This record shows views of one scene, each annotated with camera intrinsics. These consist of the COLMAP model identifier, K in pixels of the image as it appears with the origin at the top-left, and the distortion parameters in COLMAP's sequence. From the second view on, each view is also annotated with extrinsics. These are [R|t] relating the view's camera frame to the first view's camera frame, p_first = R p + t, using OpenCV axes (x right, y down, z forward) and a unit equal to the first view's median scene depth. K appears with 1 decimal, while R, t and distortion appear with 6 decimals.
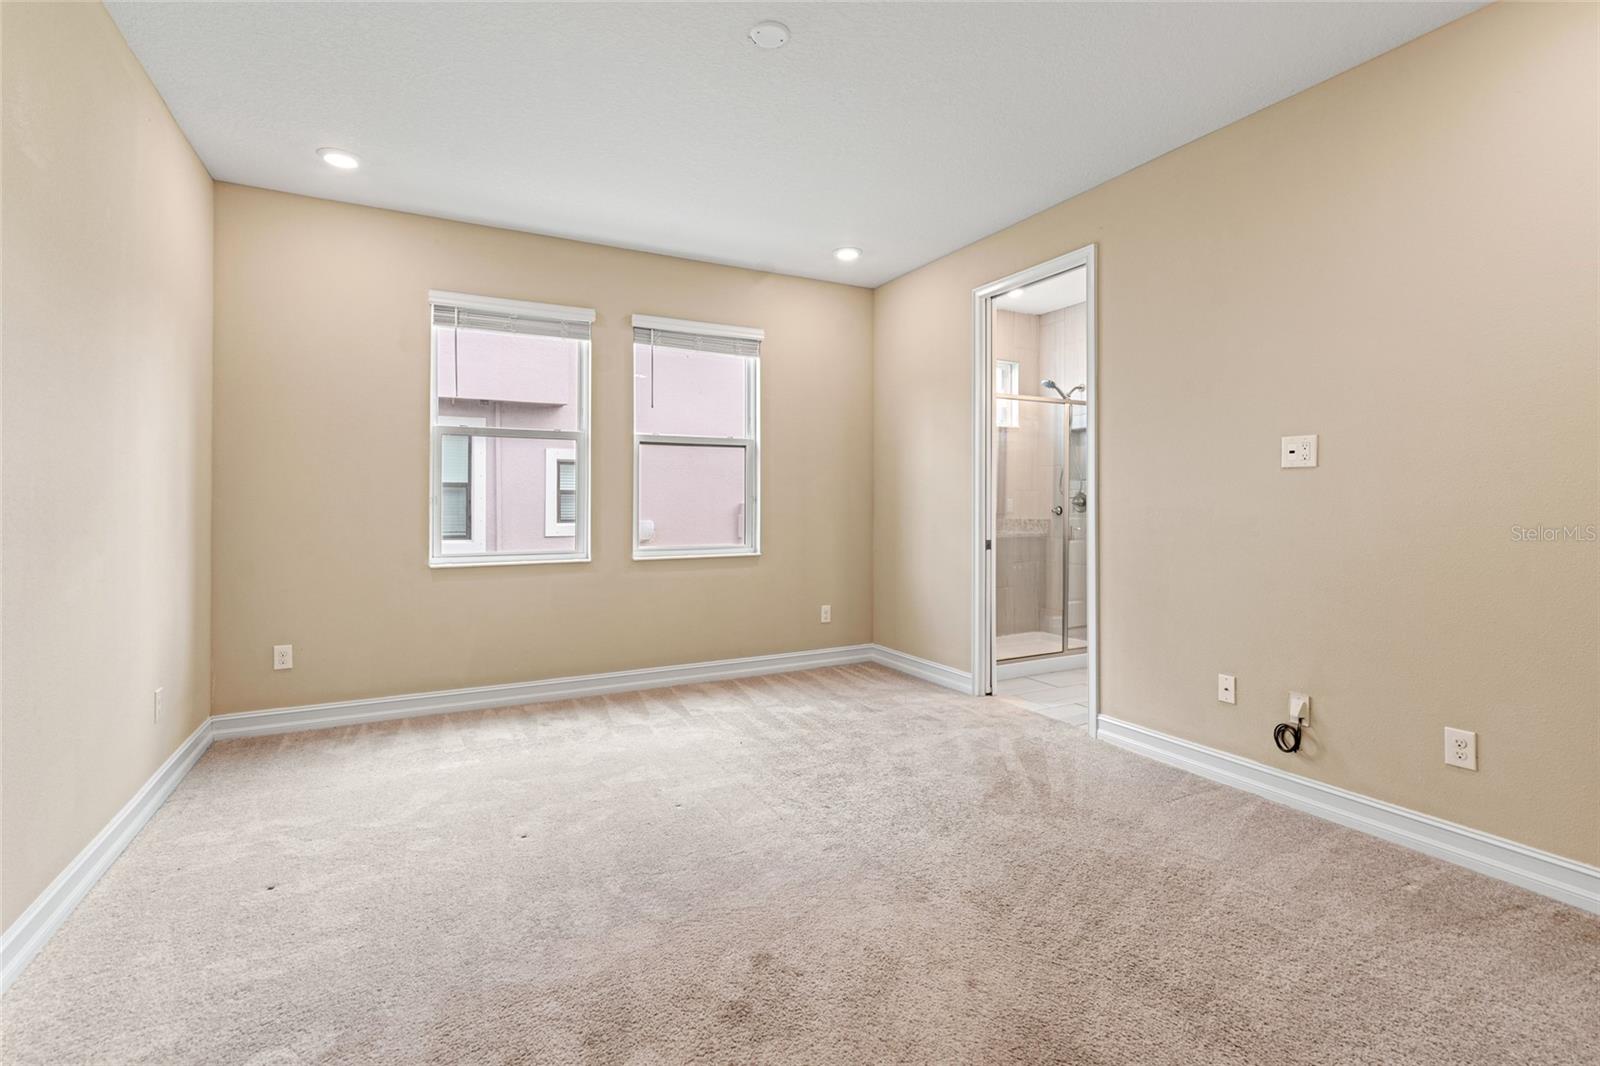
lens RADIAL K [[737.8, 0, 797.2], [0, 737.8, 501.9], [0, 0, 1]] dist [0.008890, 0.000921]
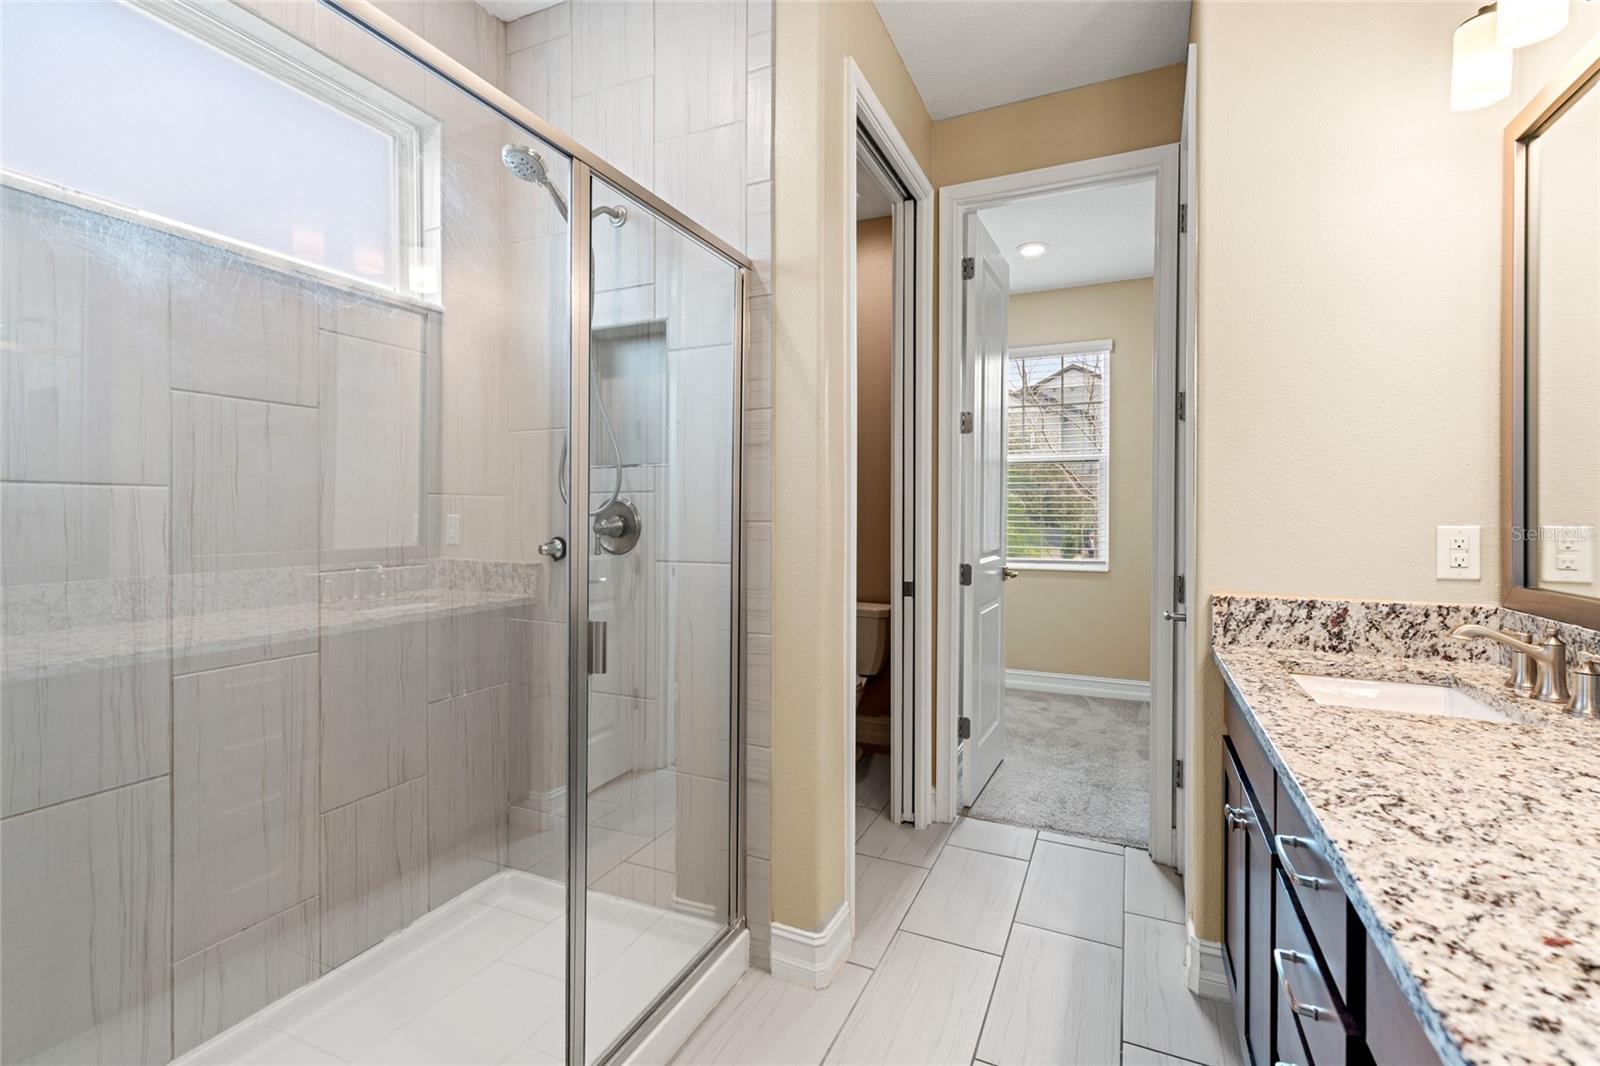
lens RADIAL K [[737.8, 0, 797.2], [0, 737.8, 501.9], [0, 0, 1]] dist [0.008890, 0.000921]
pose [[0.799201, 0.004255, 0.601049, 0.224427], [0.003308, 0.999929, -0.011477, -0.007325], [-0.601055, 0.011160, 0.799130, 0.624183]]
